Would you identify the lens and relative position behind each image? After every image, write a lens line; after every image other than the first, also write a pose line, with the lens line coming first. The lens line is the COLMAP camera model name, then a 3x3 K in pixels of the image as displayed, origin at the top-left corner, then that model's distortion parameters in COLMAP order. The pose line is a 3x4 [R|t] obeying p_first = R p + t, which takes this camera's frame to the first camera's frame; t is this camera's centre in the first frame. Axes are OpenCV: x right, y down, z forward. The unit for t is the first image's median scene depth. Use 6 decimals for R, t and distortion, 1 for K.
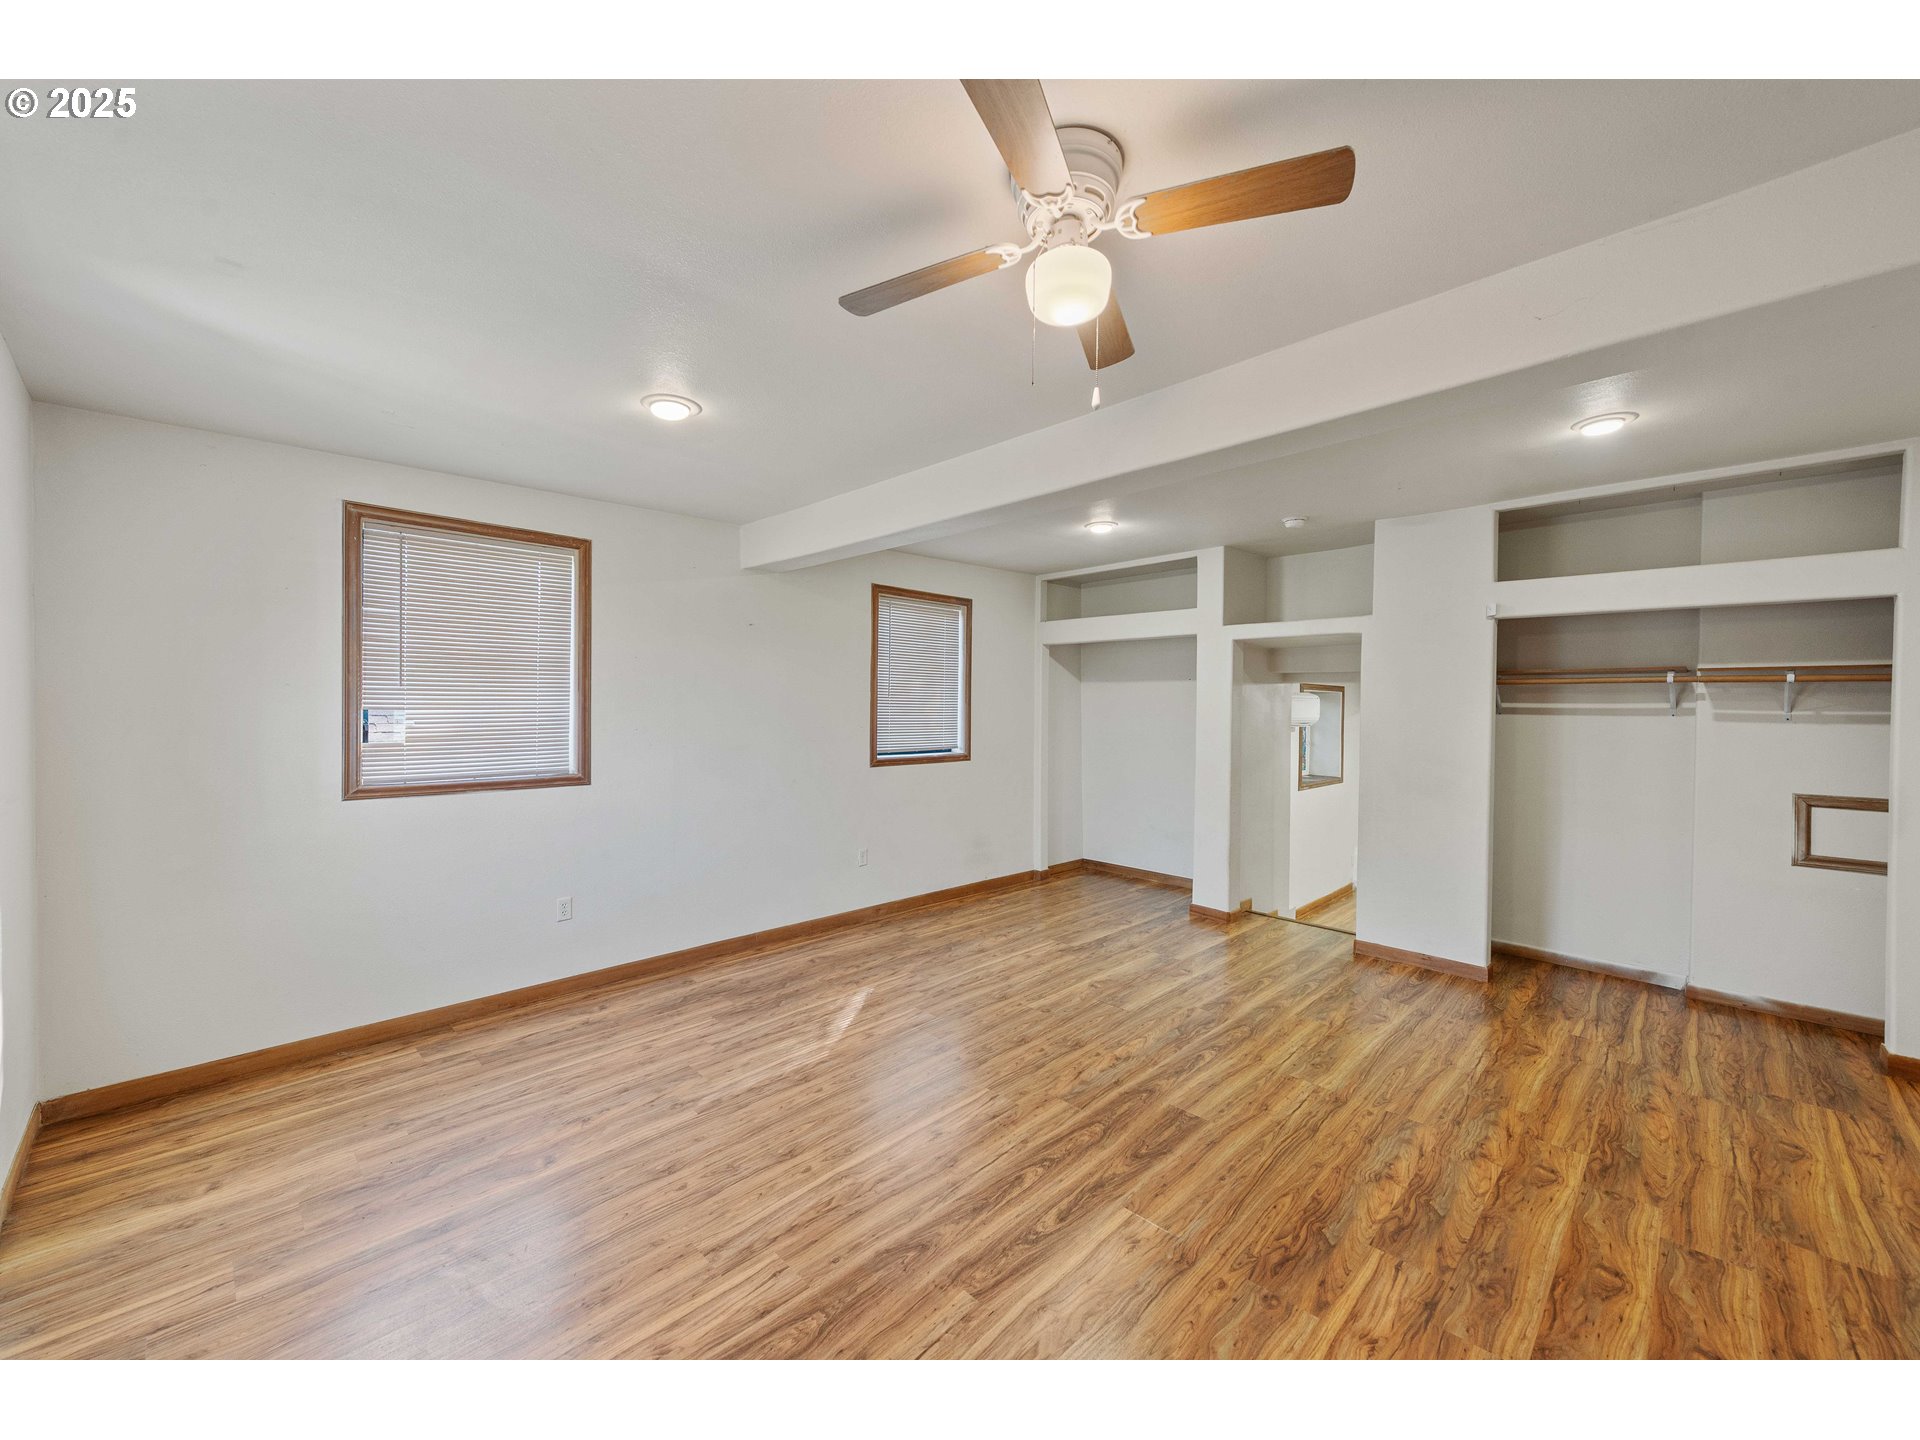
lens RADIAL K [[767.3, 0, 963.7], [0, 767.3, 707.1], [0, 0, 1]] dist [0.001807, 0.000208]
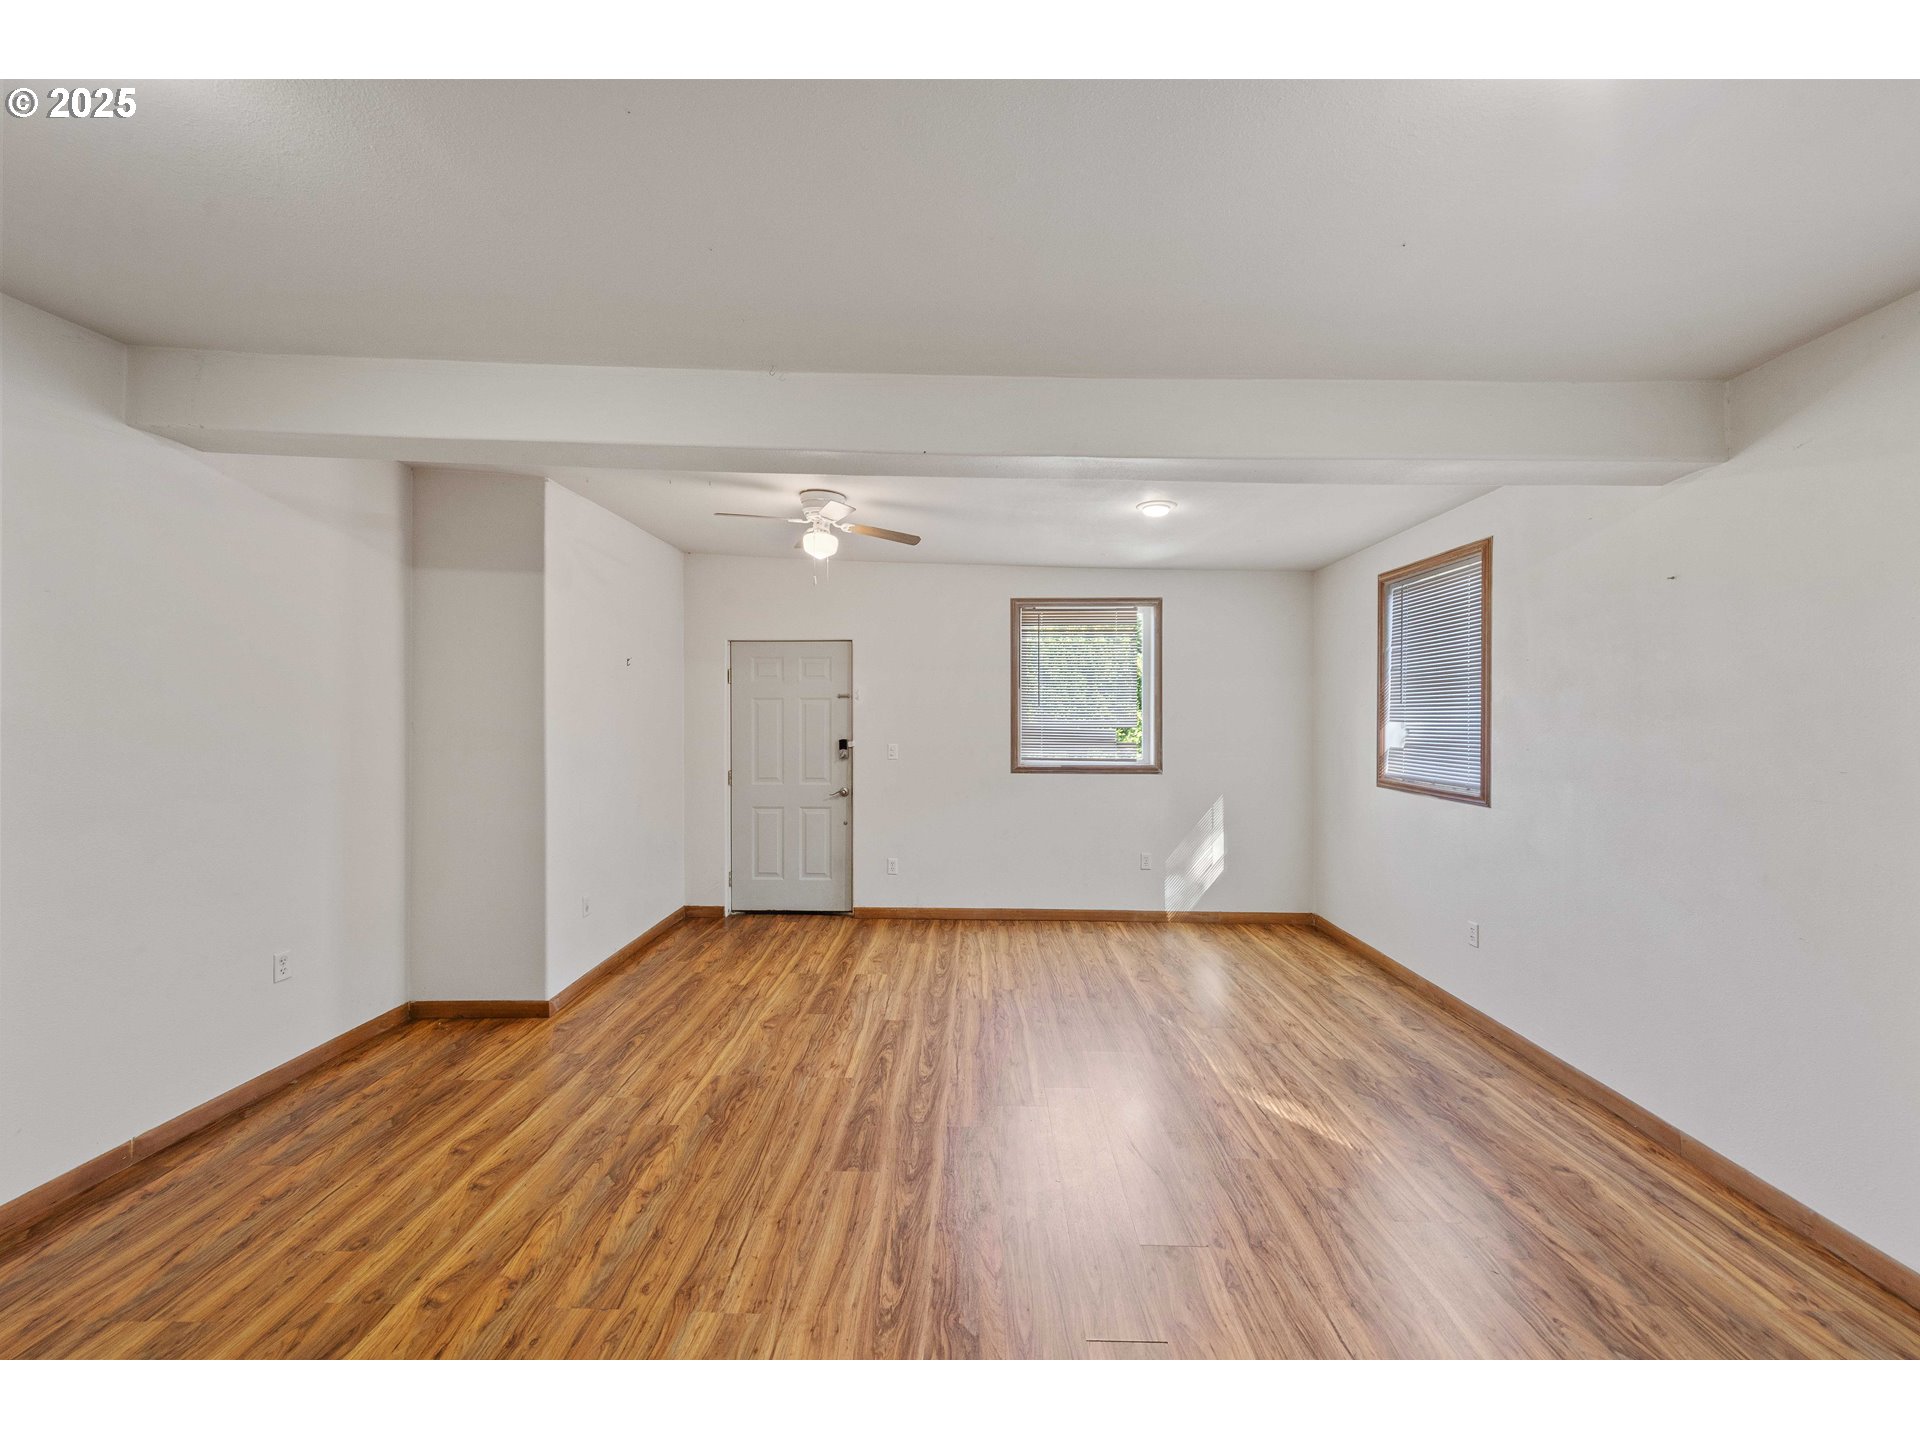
lens RADIAL K [[767.3, 0, 963.7], [0, 767.3, 707.1], [0, 0, 1]] dist [0.001807, 0.000208]
pose [[-0.737599, -0.018287, -0.674991, 0.893814], [-0.016307, 0.999824, -0.009268, 0.000591], [0.675042, 0.004171, -0.737768, 1.918526]]
